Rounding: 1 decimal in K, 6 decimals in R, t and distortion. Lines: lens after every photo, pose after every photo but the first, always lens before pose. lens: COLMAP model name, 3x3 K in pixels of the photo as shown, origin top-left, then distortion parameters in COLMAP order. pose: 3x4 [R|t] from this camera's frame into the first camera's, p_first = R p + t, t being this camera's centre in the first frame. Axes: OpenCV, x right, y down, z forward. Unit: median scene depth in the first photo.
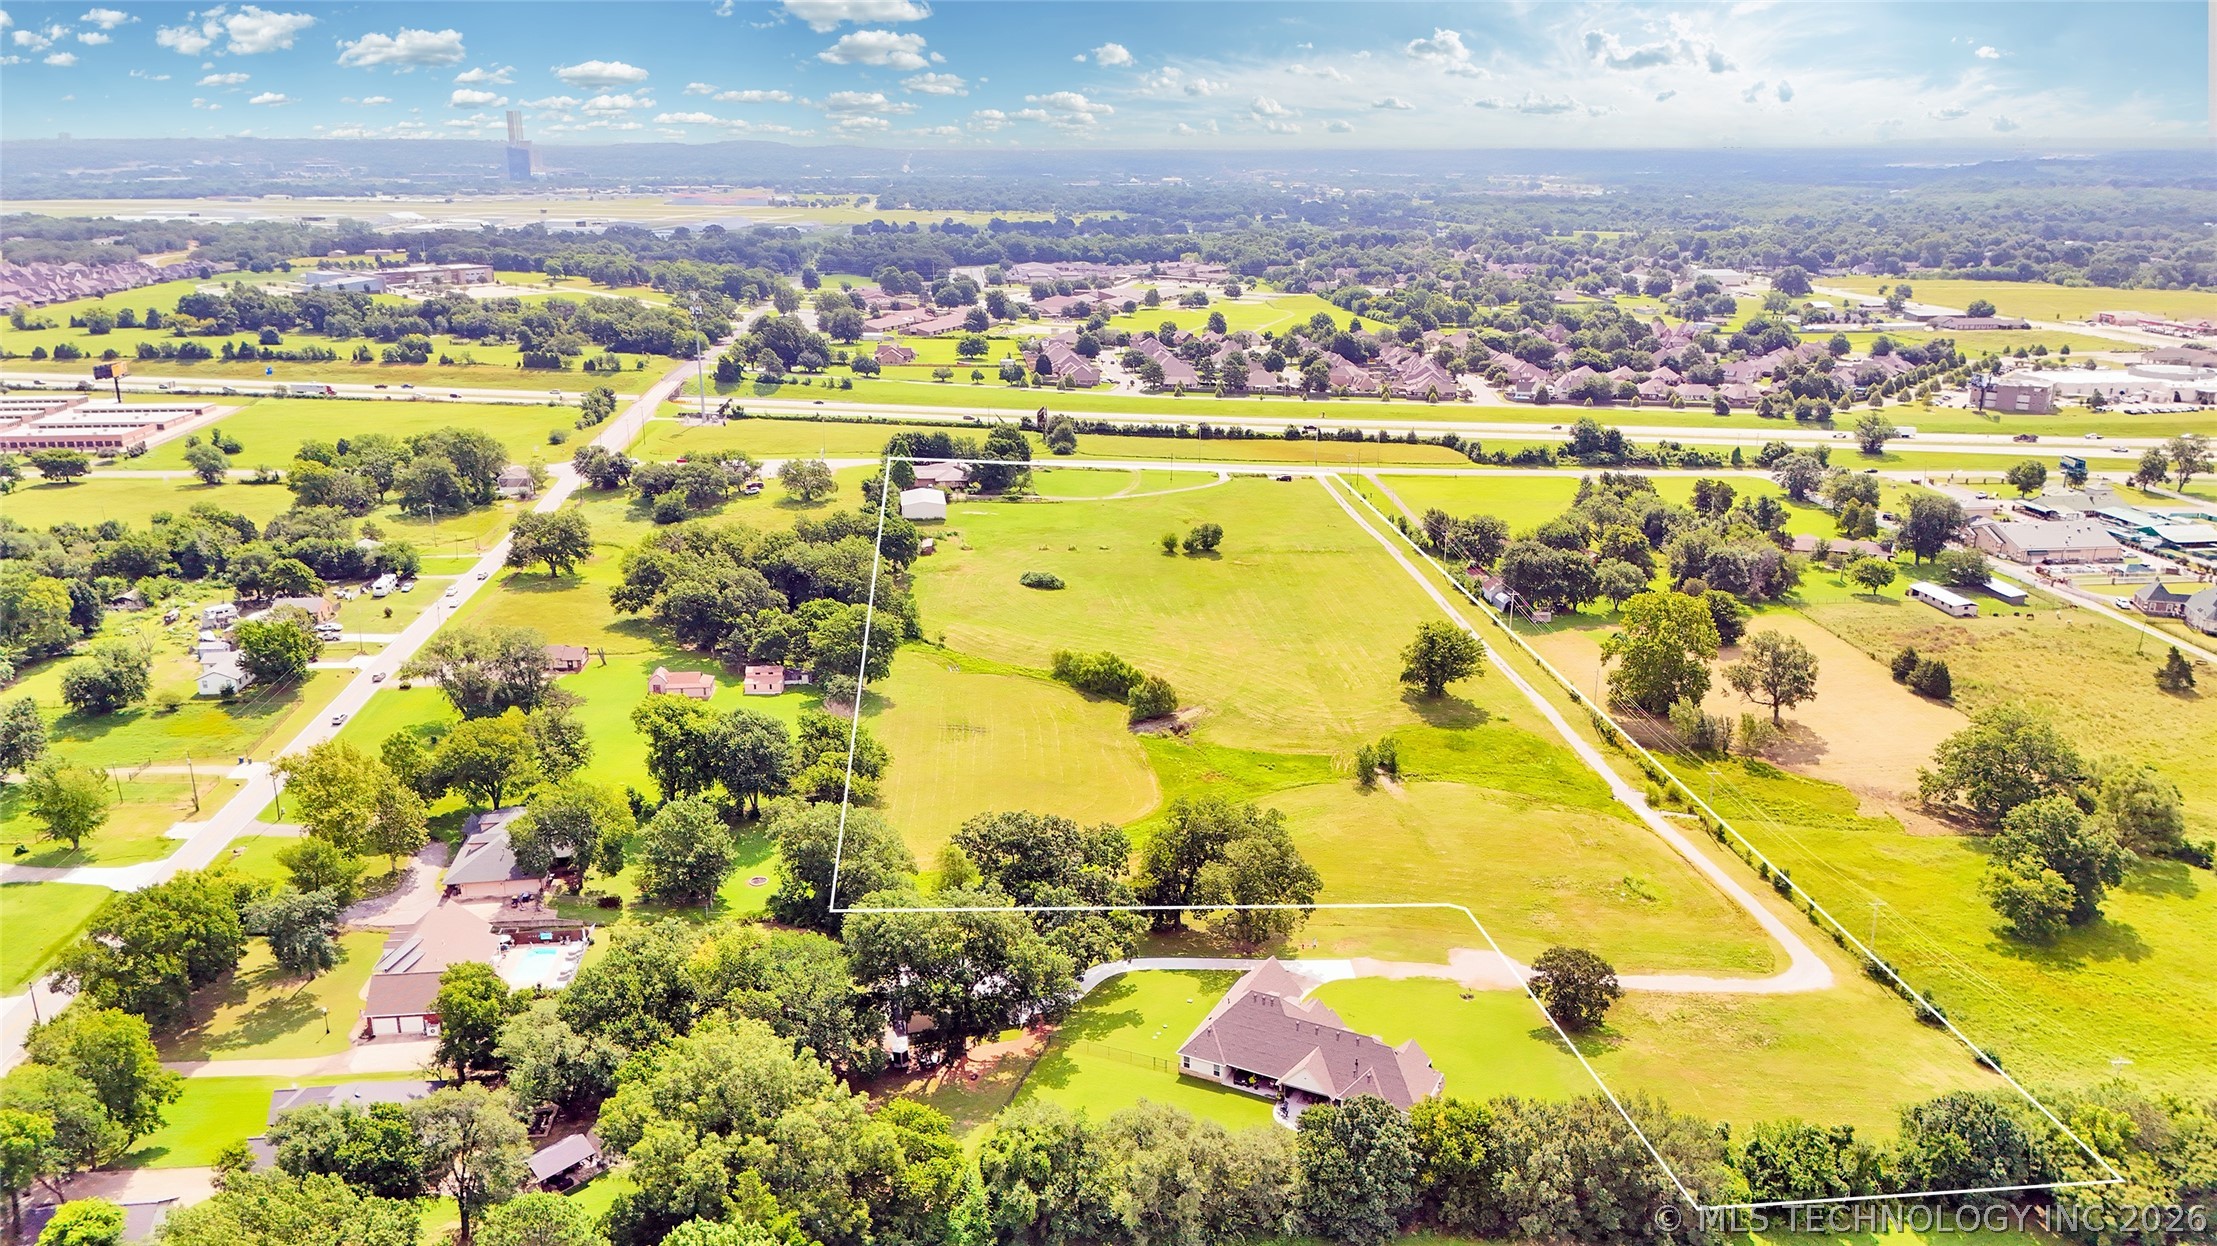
lens RADIAL K [[1614.0, 0, 1110.9], [0, 1614.0, 631.6], [0, 0, 1]] dist [0.082029, -0.098069]
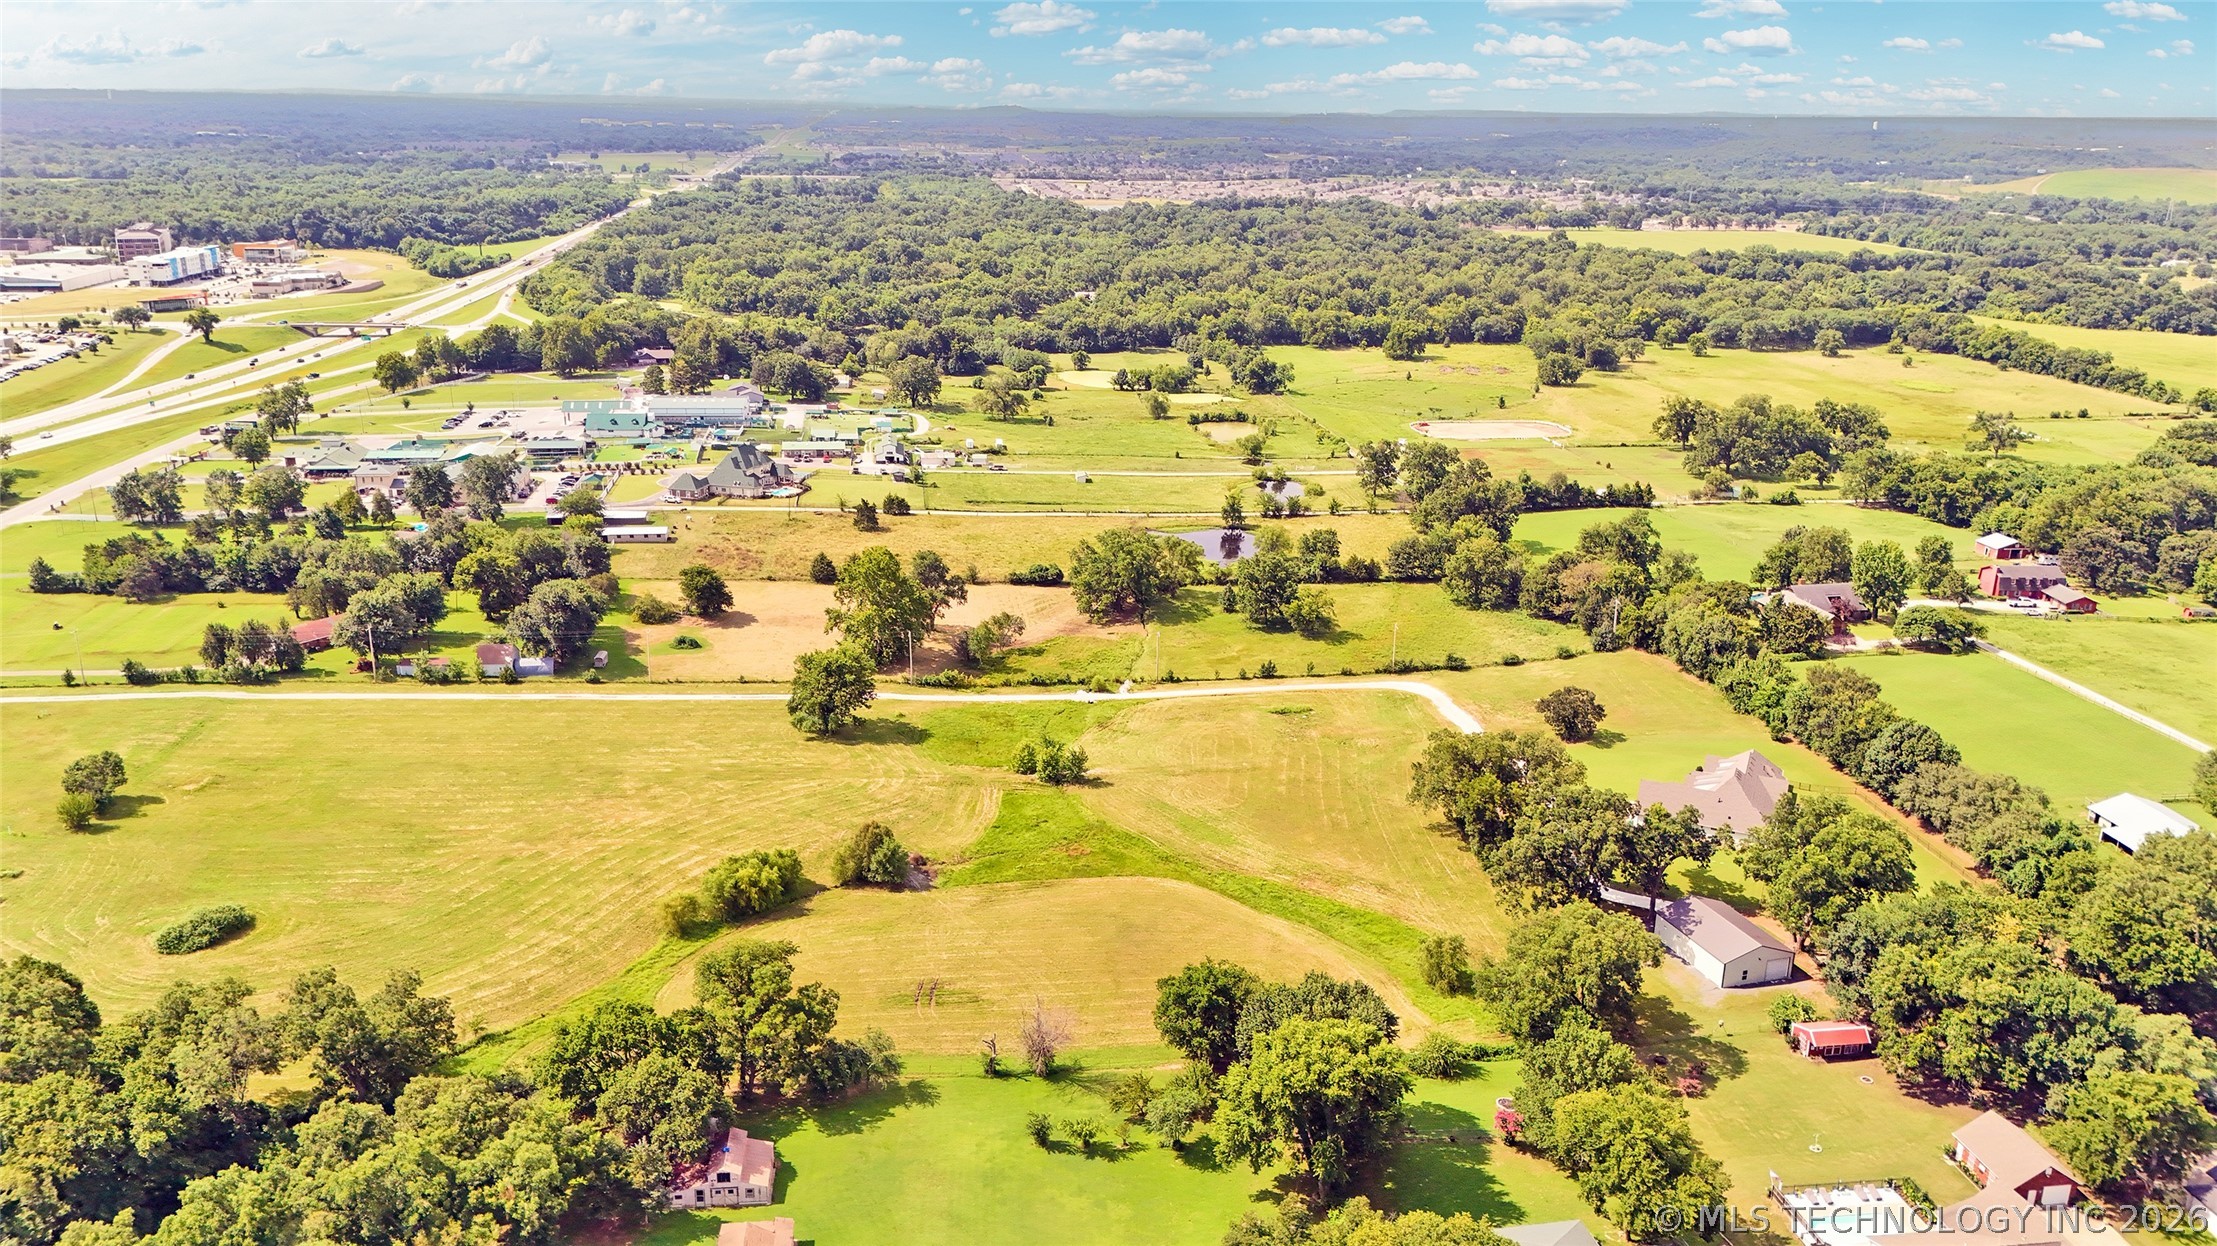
lens RADIAL K [[1641.2, 0, 1108.5], [0, 1641.2, 623.0], [0, 0, 1]] dist [0.053493, -0.066577]
pose [[-0.043487, -0.299665, 0.953053, -0.409648], [0.271705, 0.914451, 0.299925, -0.154872], [-0.961398, 0.271992, 0.041653, 0.513184]]
